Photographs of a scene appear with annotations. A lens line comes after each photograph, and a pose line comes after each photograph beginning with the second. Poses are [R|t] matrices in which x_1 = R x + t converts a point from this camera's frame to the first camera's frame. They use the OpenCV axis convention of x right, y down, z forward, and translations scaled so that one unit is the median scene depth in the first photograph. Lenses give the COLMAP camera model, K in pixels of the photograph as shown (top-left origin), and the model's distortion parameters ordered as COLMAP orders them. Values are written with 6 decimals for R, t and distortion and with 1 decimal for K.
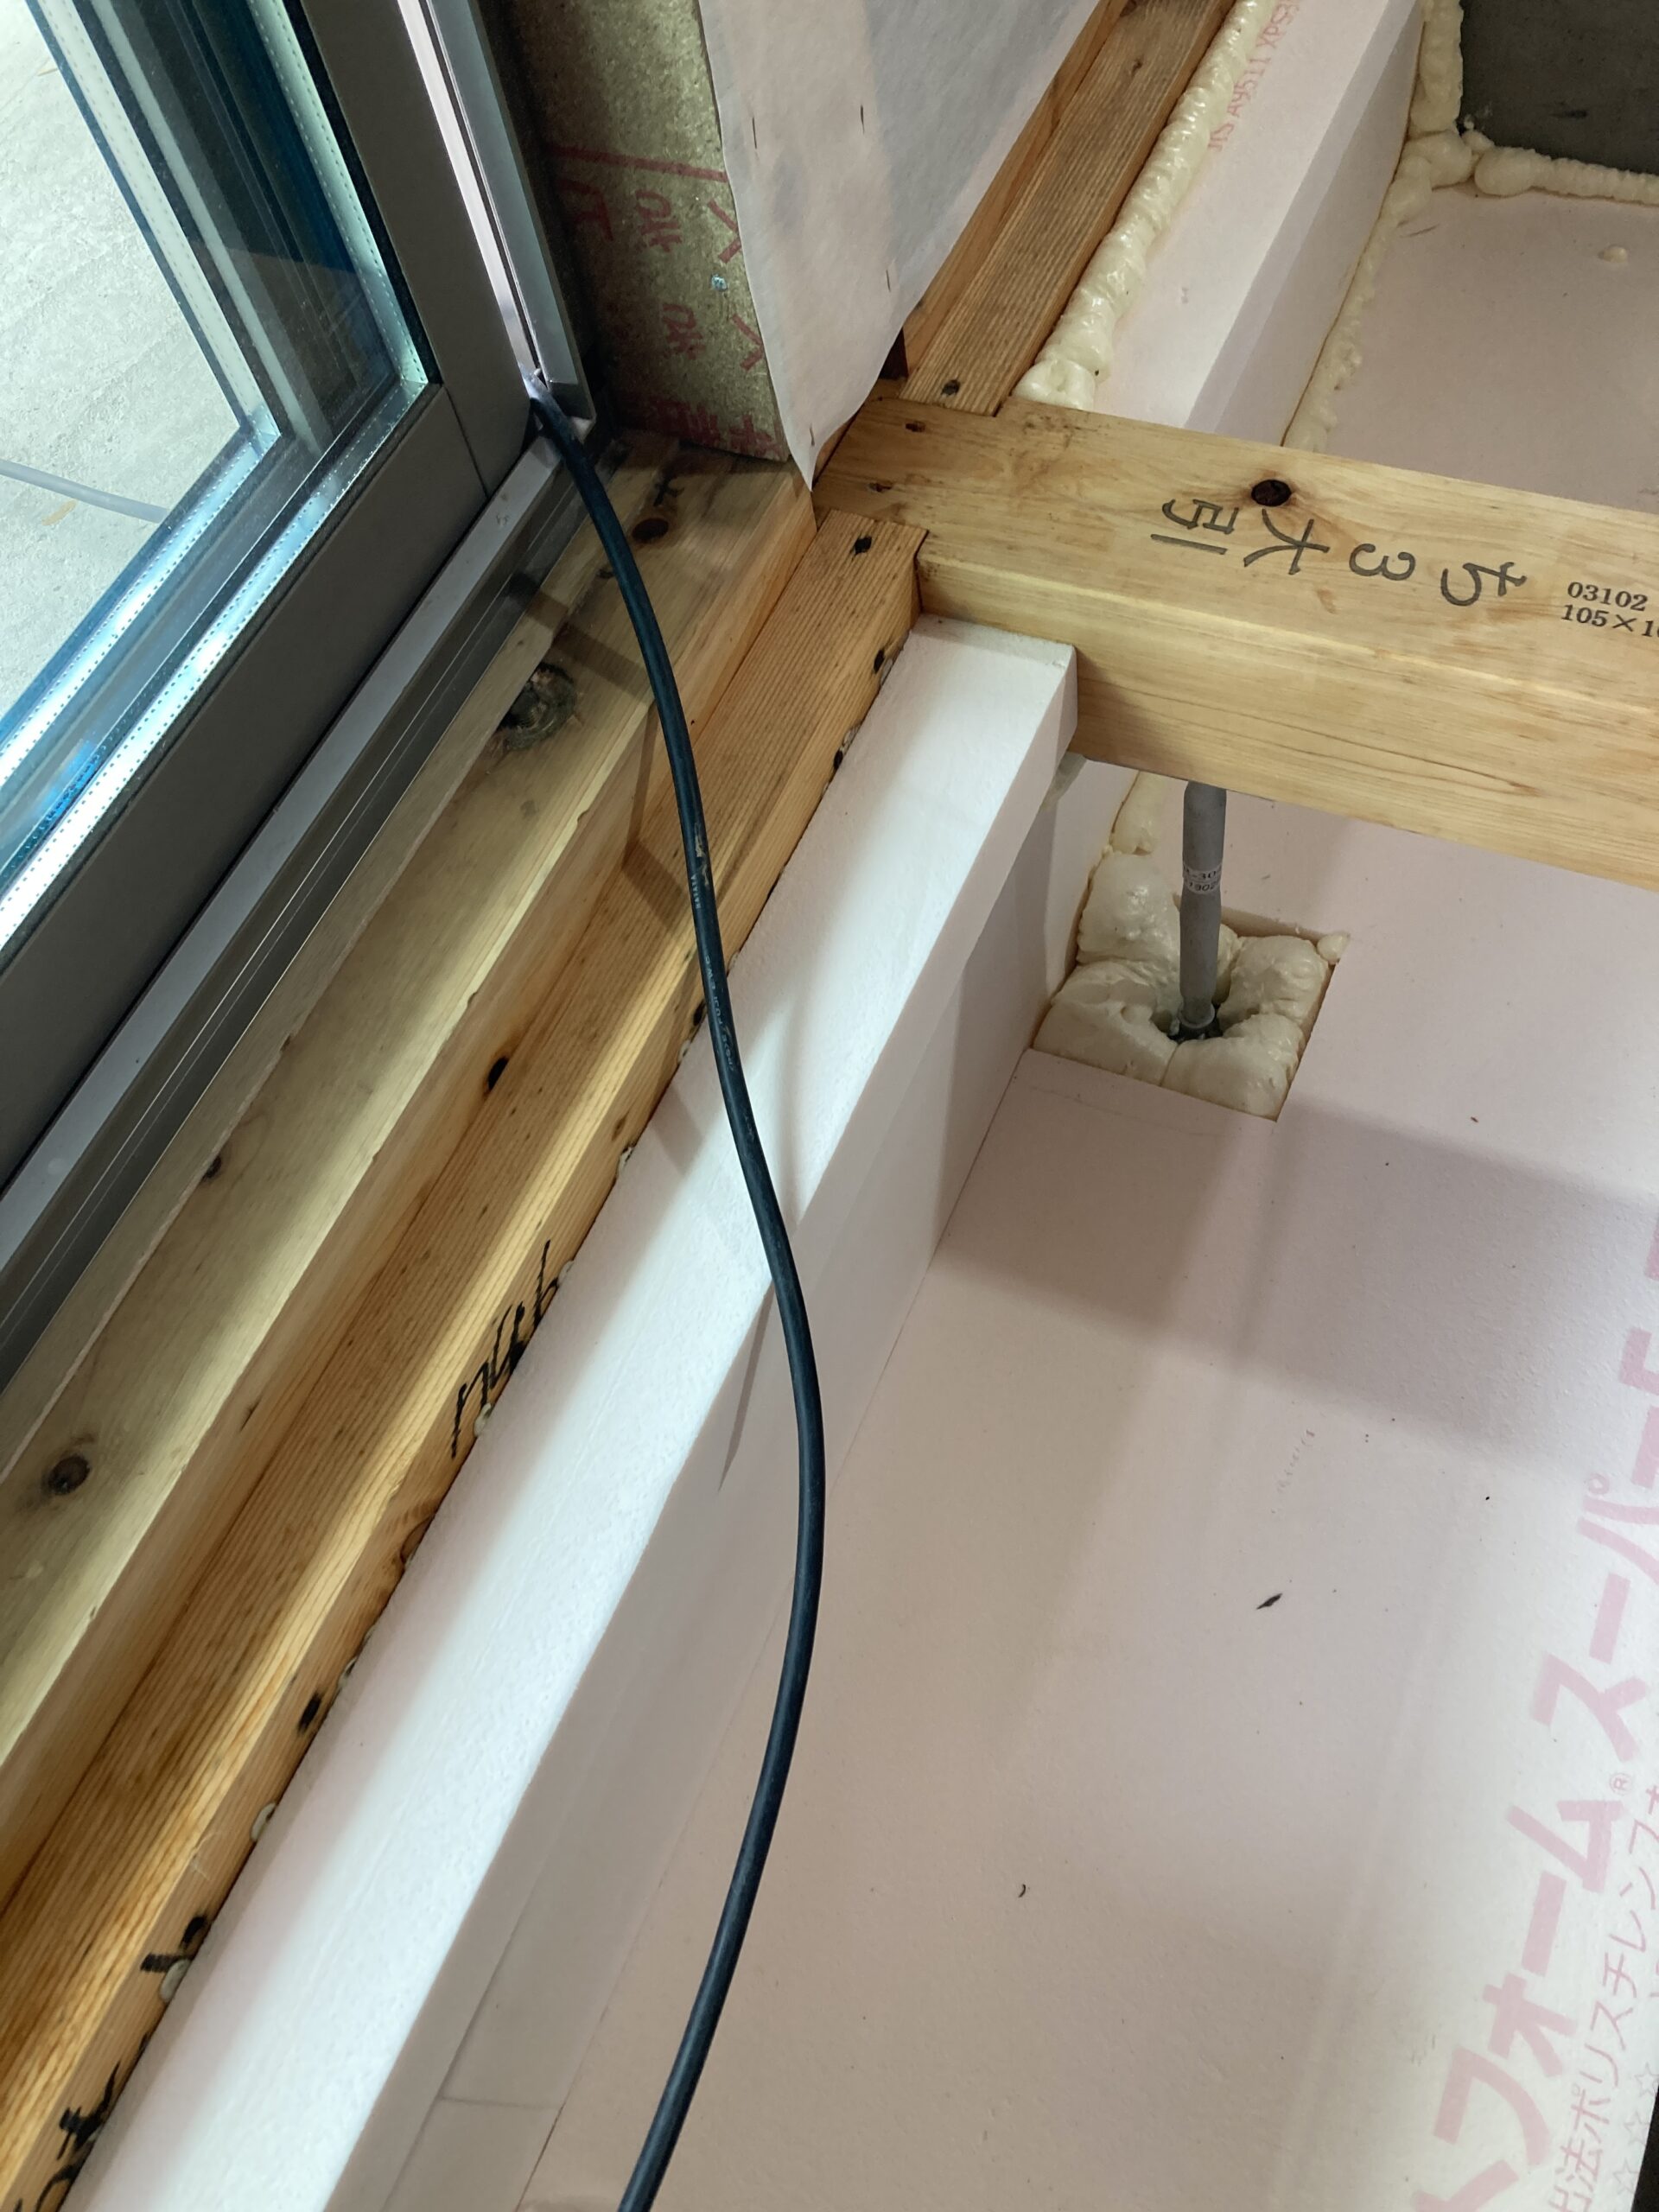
lens RADIAL K [[1843.8, 0, 831.9], [0, 1843.8, 1055.7], [0, 0, 1]] dist [0.008567, -0.002514]
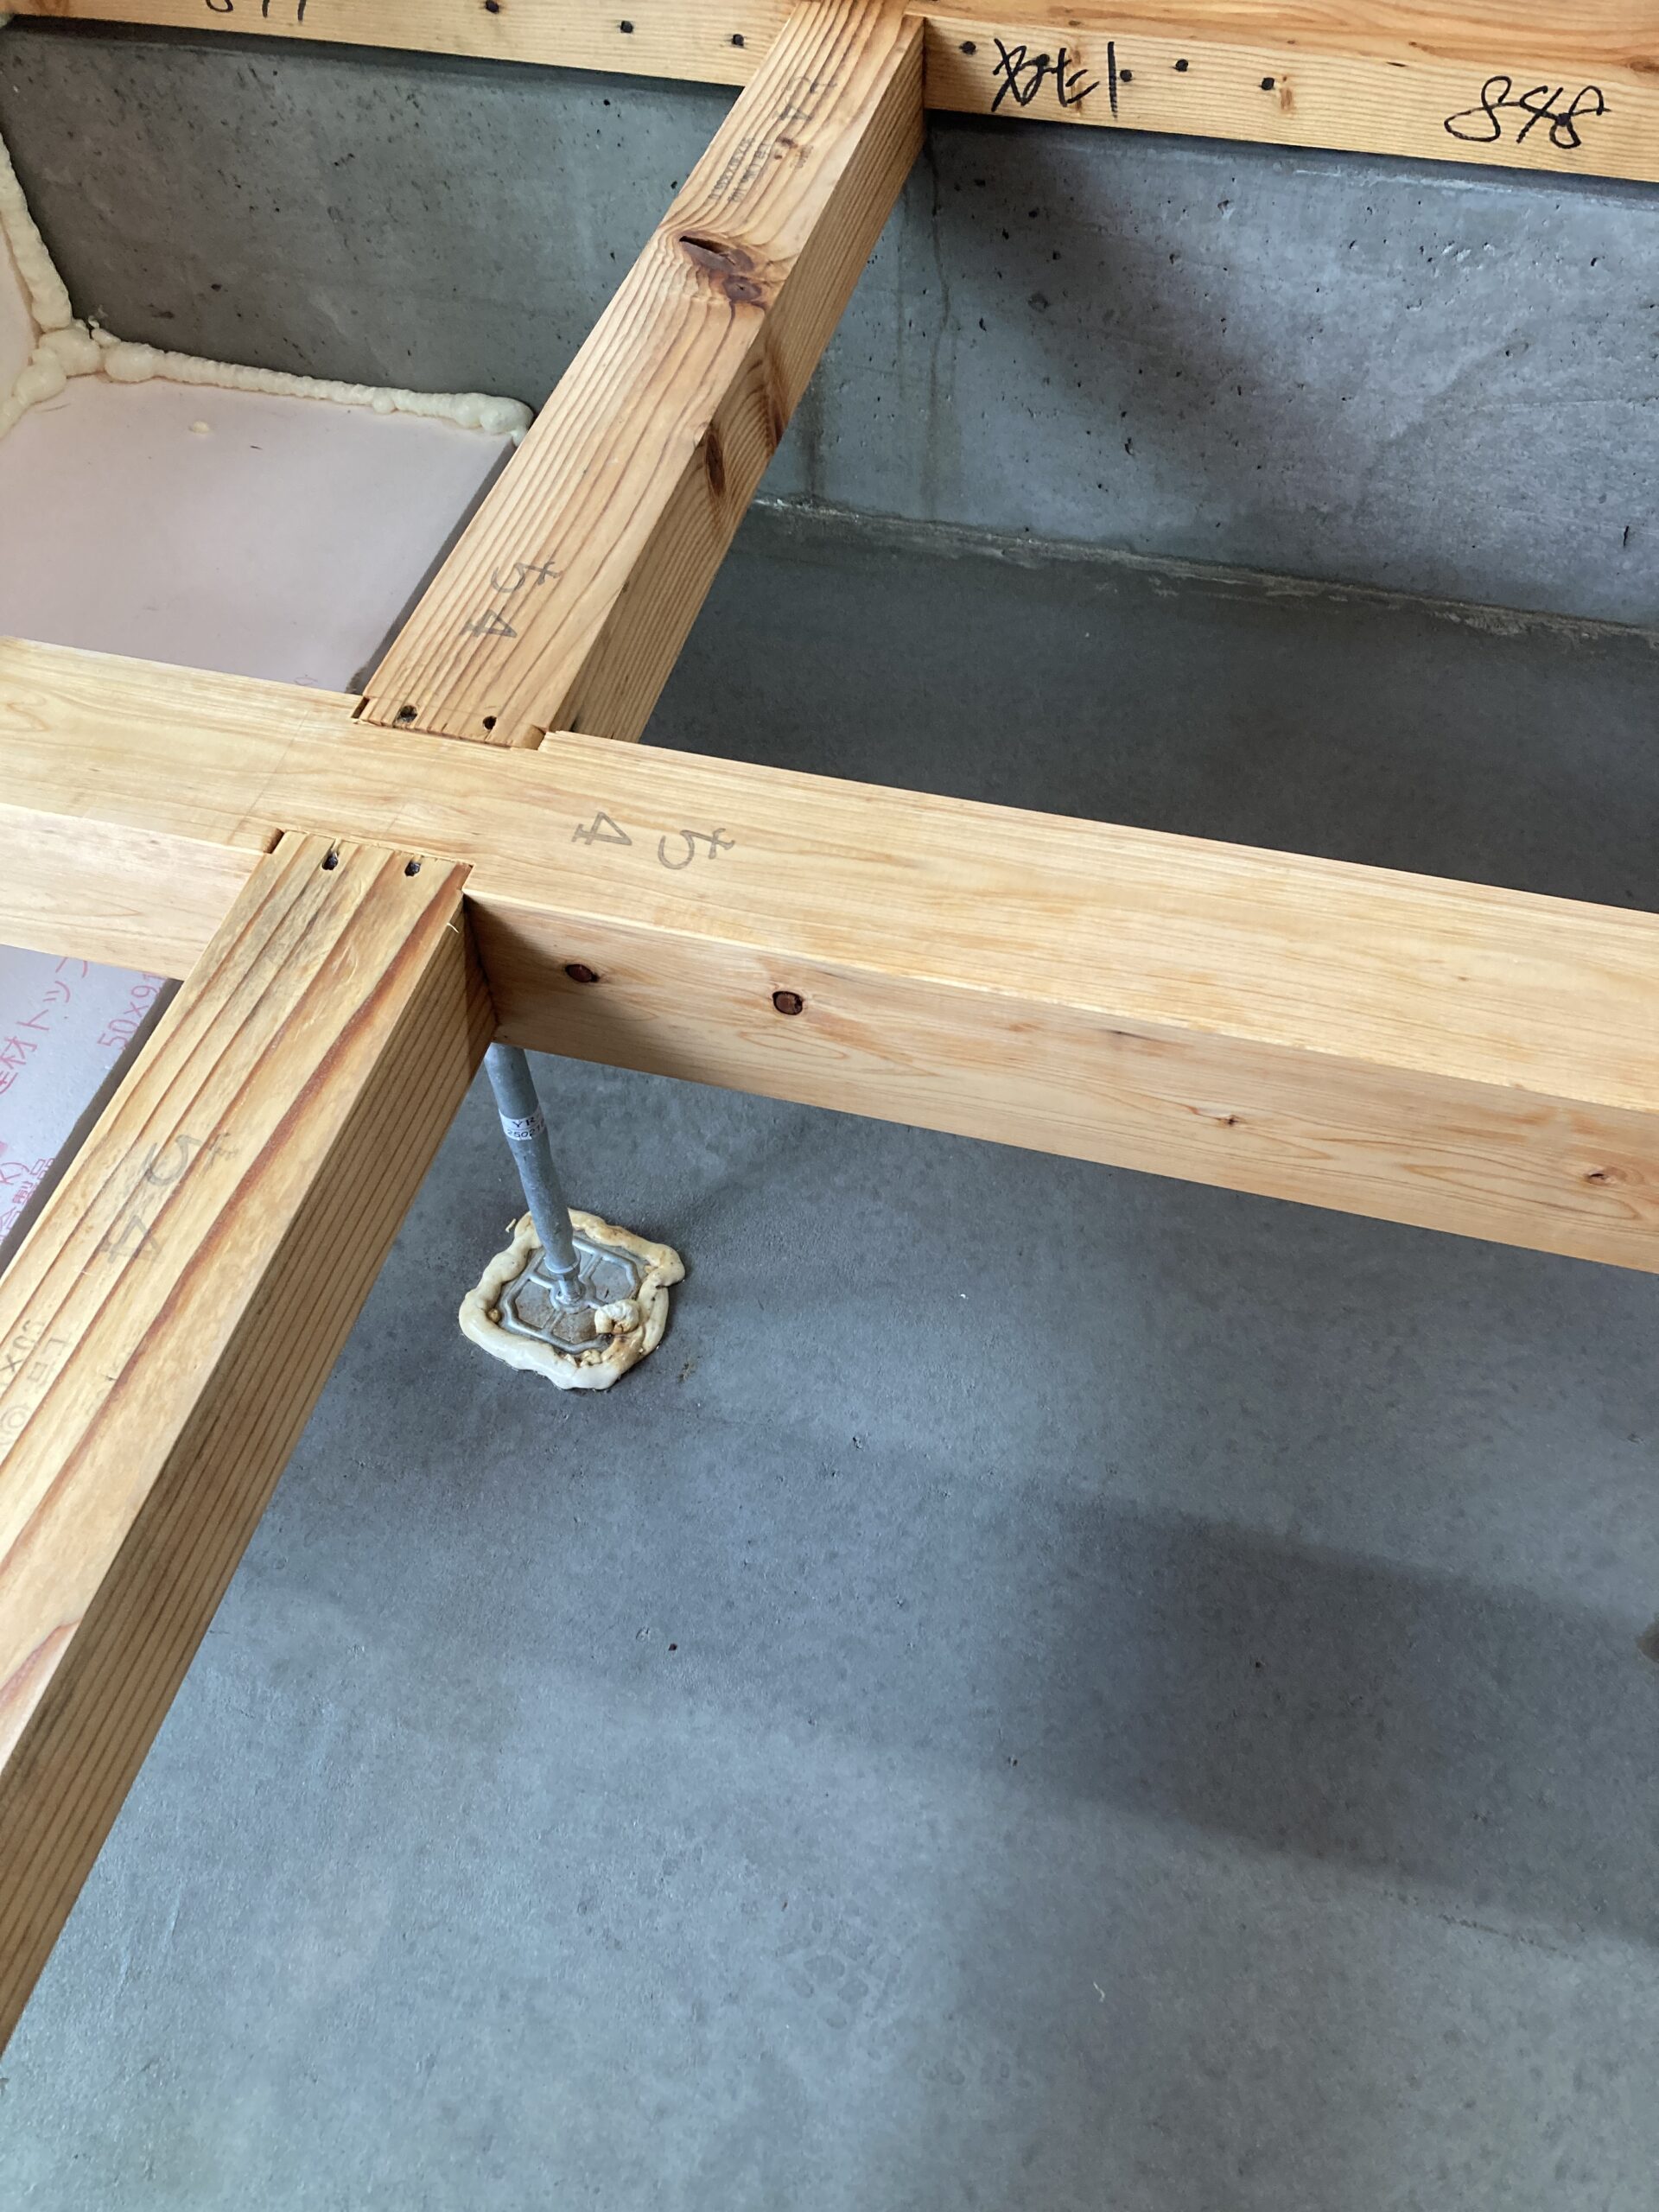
lens RADIAL K [[1806.3, 0, 829.5], [0, 1806.3, 1106.0], [0, 0, 1]] dist [0.014545, 0.005412]
pose [[0.984061, -0.057507, 0.168274, 0.946342], [0.075819, 0.991631, -0.104498, 0.239929], [-0.160857, 0.115591, 0.980186, -0.249374]]
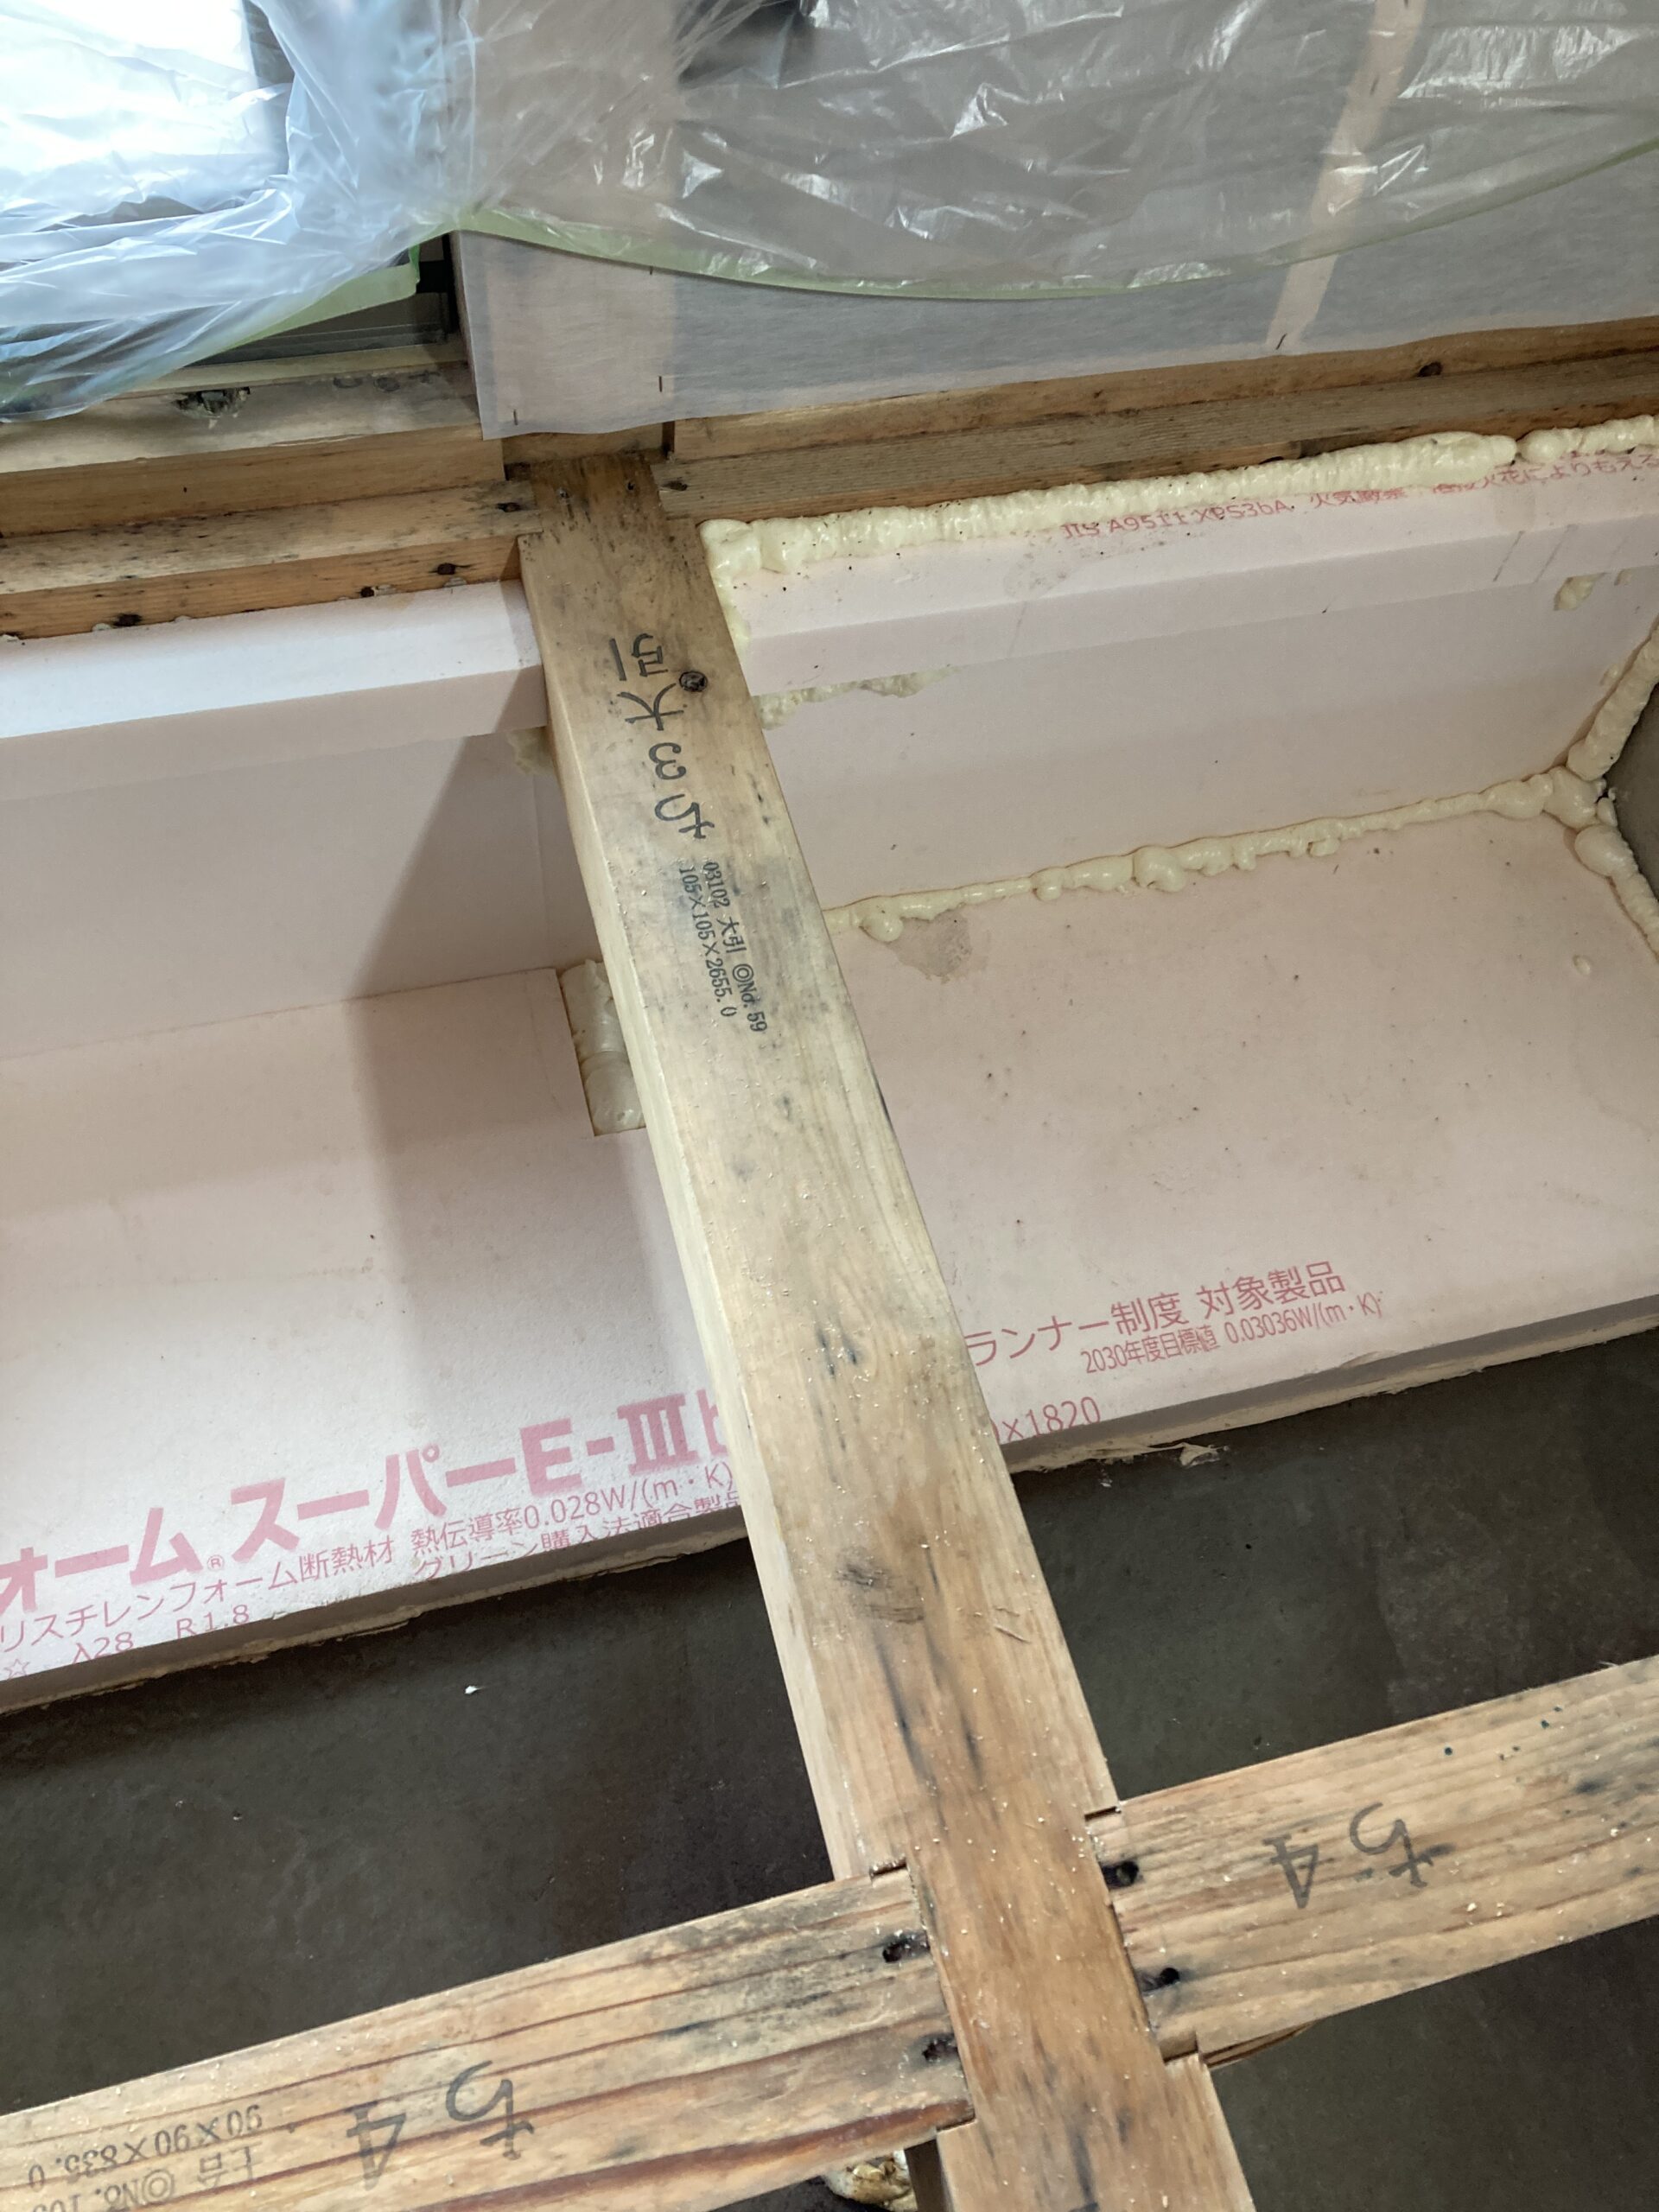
lens RADIAL K [[1806.3, 0, 829.5], [0, 1806.3, 1106.0], [0, 0, 1]] dist [0.014545, 0.005412]
pose [[0.607401, 0.751379, -0.257864, 0.769380], [-0.745744, 0.651177, 0.140831, -0.324934], [0.273732, 0.106760, 0.955862, -0.153420]]
